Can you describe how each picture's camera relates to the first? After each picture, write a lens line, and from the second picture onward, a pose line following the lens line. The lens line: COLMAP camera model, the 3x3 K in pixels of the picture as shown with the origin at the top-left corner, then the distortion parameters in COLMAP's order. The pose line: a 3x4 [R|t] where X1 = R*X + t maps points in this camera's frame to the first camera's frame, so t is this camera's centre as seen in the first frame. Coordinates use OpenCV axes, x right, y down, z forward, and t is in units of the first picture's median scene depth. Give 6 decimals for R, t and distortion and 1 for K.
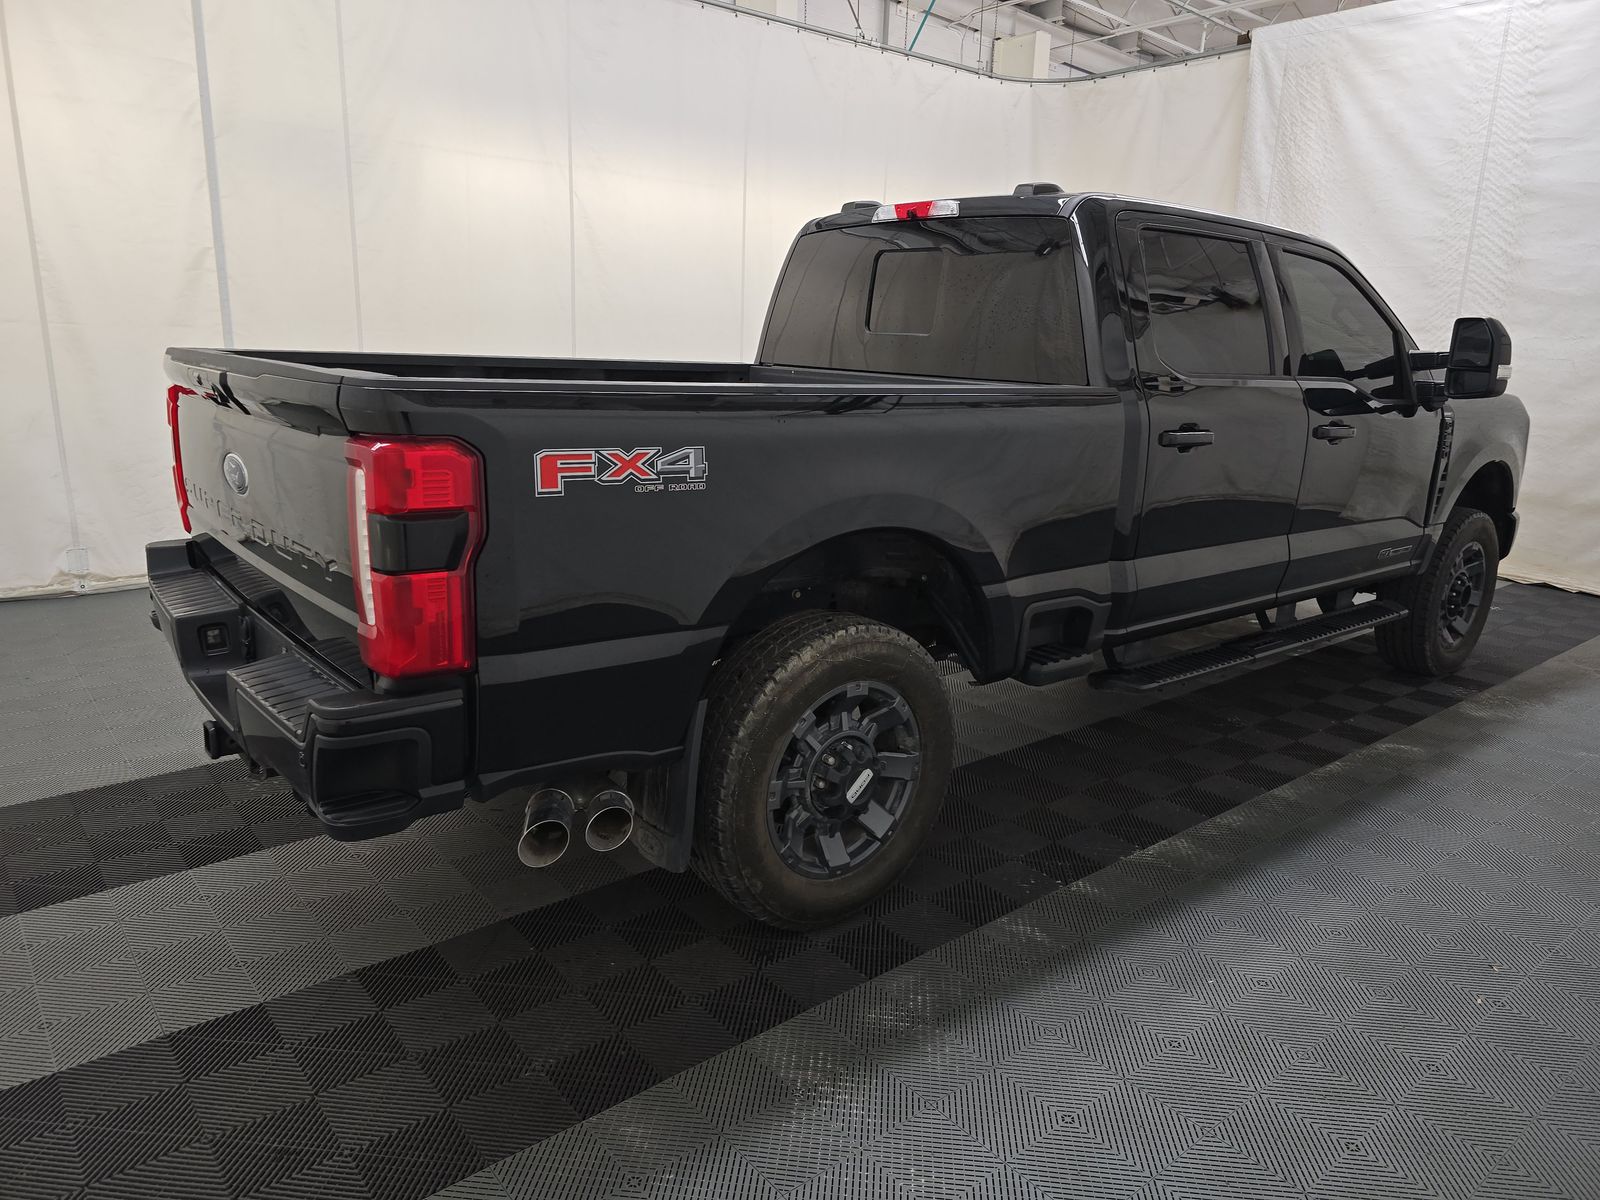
lens RADIAL K [[1098.0, 0, 797.3], [0, 1098.0, 542.8], [0, 0, 1]] dist [0.041187, -0.024625]
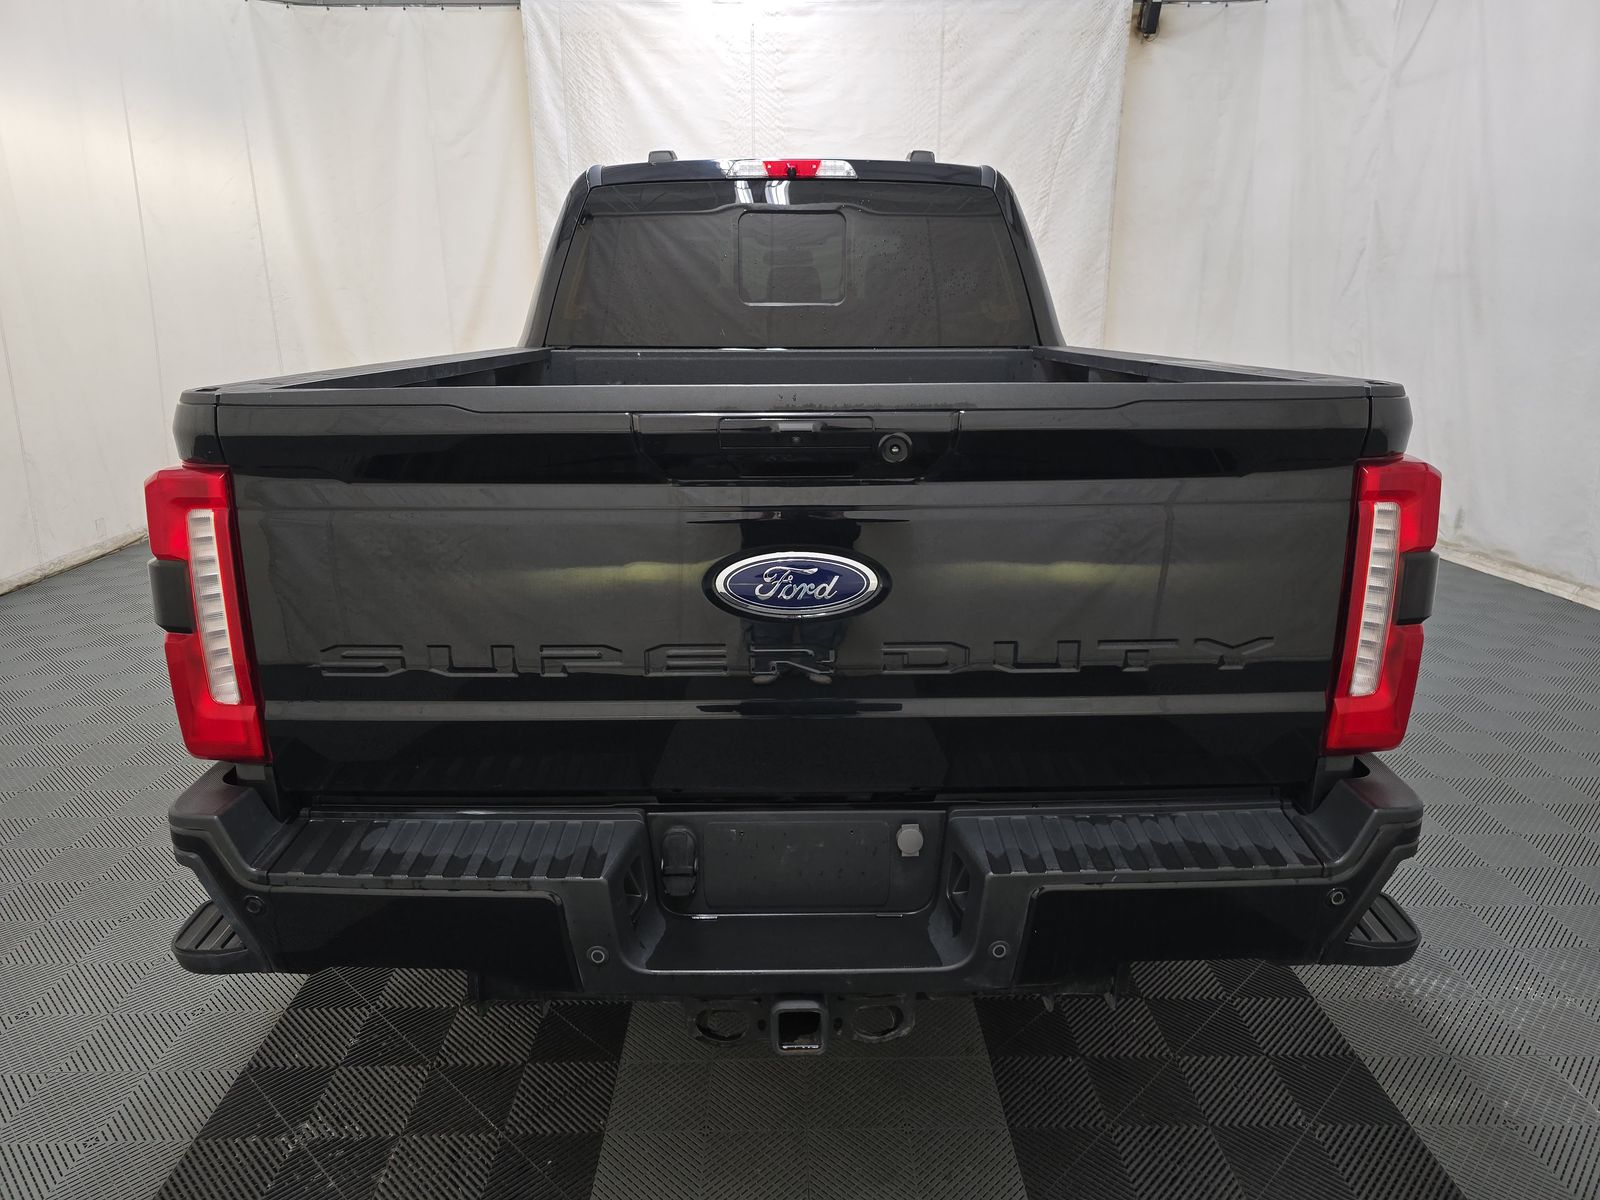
lens RADIAL K [[1098.0, 0, 797.3], [0, 1098.0, 542.8], [0, 0, 1]] dist [0.041187, -0.024625]
pose [[0.639097, -0.196160, 0.743691, -0.316046], [0.166181, 0.979308, 0.115498, -0.052957], [-0.750958, 0.049773, 0.658471, 0.210984]]
